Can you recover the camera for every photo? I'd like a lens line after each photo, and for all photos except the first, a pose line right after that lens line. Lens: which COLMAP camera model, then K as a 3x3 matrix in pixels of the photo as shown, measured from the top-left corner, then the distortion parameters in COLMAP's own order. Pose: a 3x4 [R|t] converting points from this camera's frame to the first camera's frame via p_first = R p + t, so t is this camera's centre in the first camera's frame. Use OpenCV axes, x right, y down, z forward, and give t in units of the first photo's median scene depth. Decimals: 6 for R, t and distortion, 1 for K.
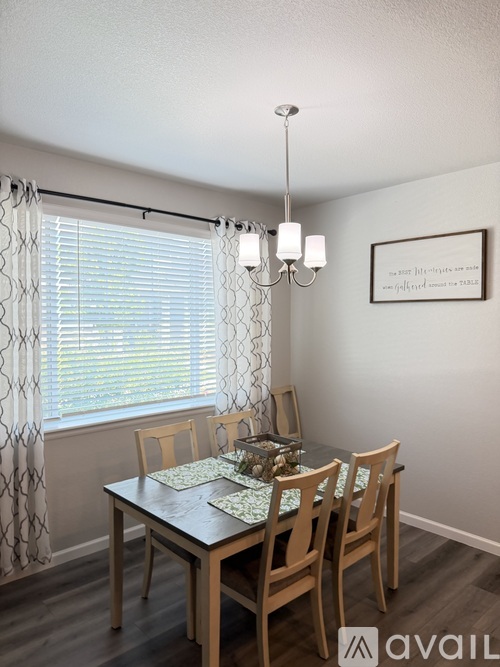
lens RADIAL K [[473.9, 0, 256.3], [0, 473.9, 331.1], [0, 0, 1]] dist [0.035643, -0.051706]
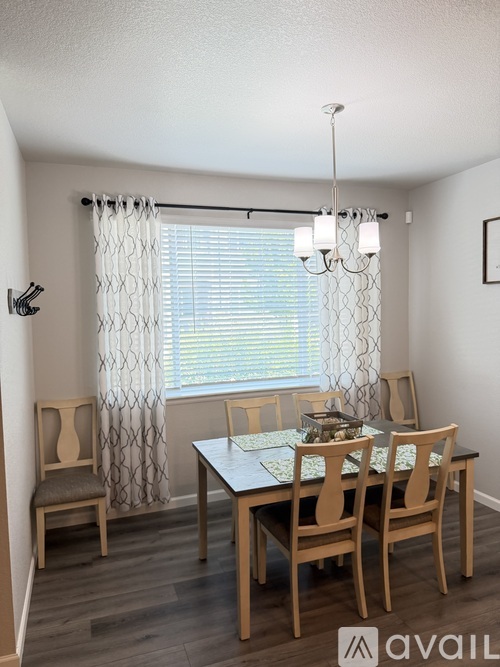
lens RADIAL K [[473.9, 0, 246.2], [0, 473.9, 329.8], [0, 0, 1]] dist [0.035643, -0.051706]
pose [[0.921855, -0.001939, -0.387529, 0.248924], [0.011853, 0.999661, 0.023194, 0.005163], [0.387353, -0.025975, 0.921566, -0.063253]]
